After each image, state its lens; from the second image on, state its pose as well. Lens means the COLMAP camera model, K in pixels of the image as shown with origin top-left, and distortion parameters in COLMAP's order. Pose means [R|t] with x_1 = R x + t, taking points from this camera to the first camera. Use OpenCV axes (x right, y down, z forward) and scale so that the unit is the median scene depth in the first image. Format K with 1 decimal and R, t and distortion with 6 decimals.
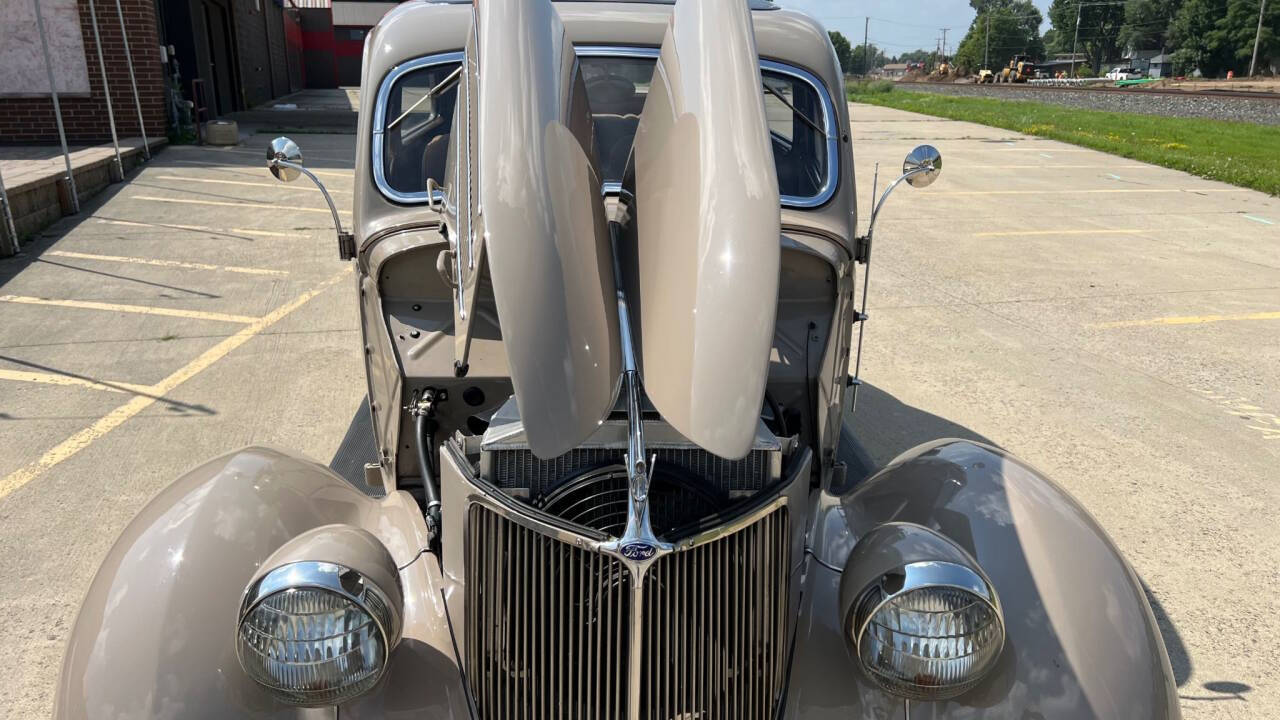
lens RADIAL K [[967.4, 0, 623.9], [0, 967.4, 376.9], [0, 0, 1]] dist [0.043755, -0.047918]
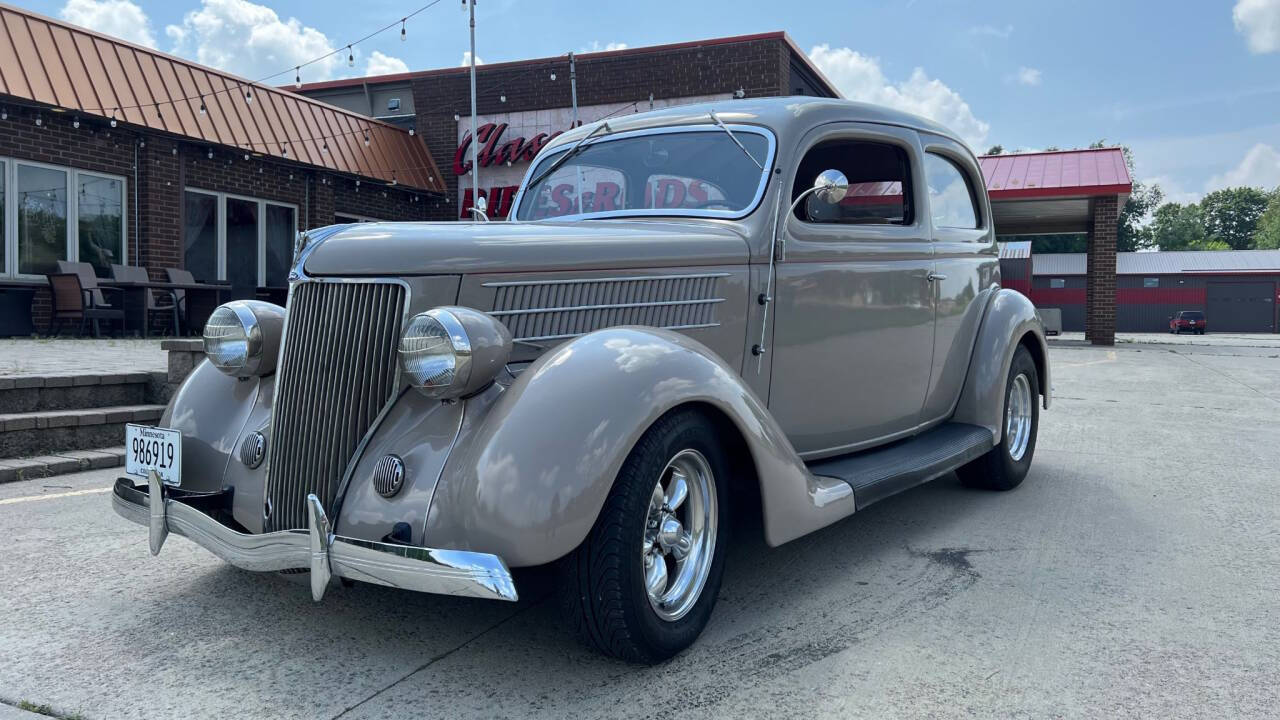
lens RADIAL K [[964.4, 0, 654.5], [0, 964.4, 348.9], [0, 0, 1]] dist [0.047598, -0.050356]
pose [[0.785228, 0.026317, -0.618647, 0.283533], [-0.195603, 0.958480, -0.207499, 0.090812], [0.587500, 0.283943, 0.757773, -0.009444]]
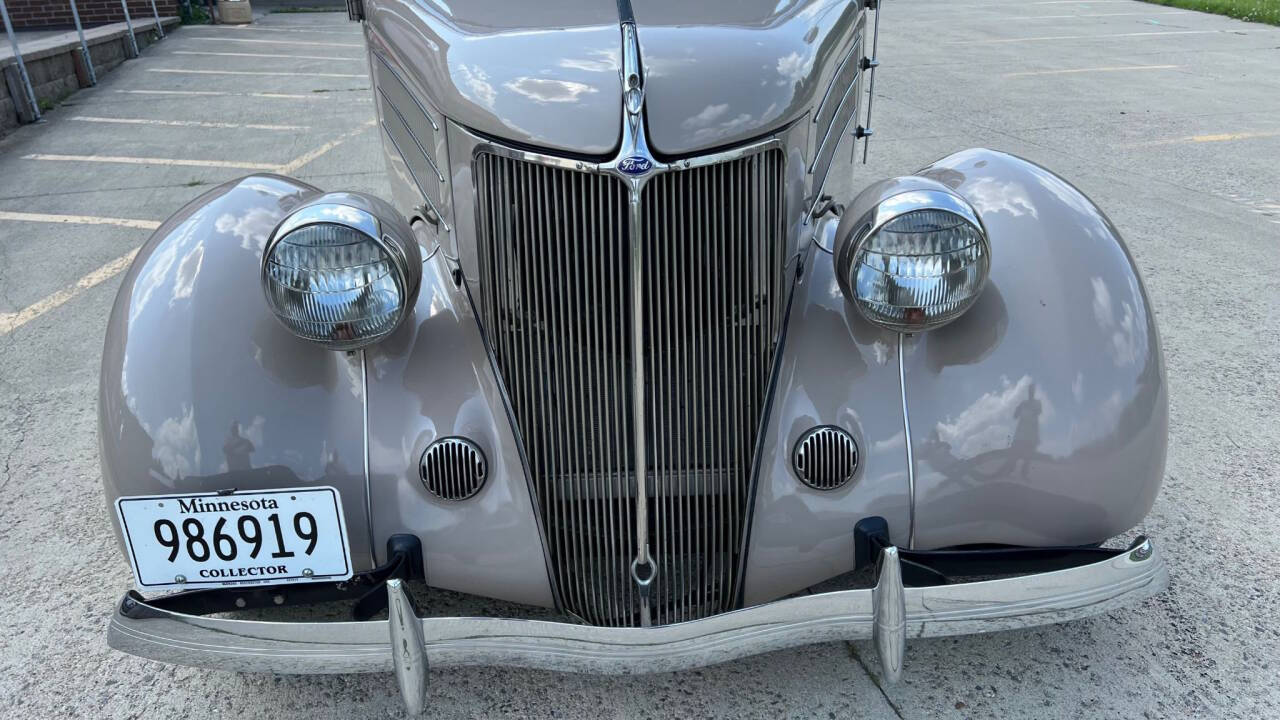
lens RADIAL K [[964.1, 0, 646.5], [0, 964.1, 373.6], [0, 0, 1]] dist [0.050106, -0.050862]
pose [[0.999369, -0.032345, -0.014682, 0.005286], [0.033684, 0.994151, 0.102609, 0.044871], [0.011277, -0.103039, 0.994613, -0.009671]]
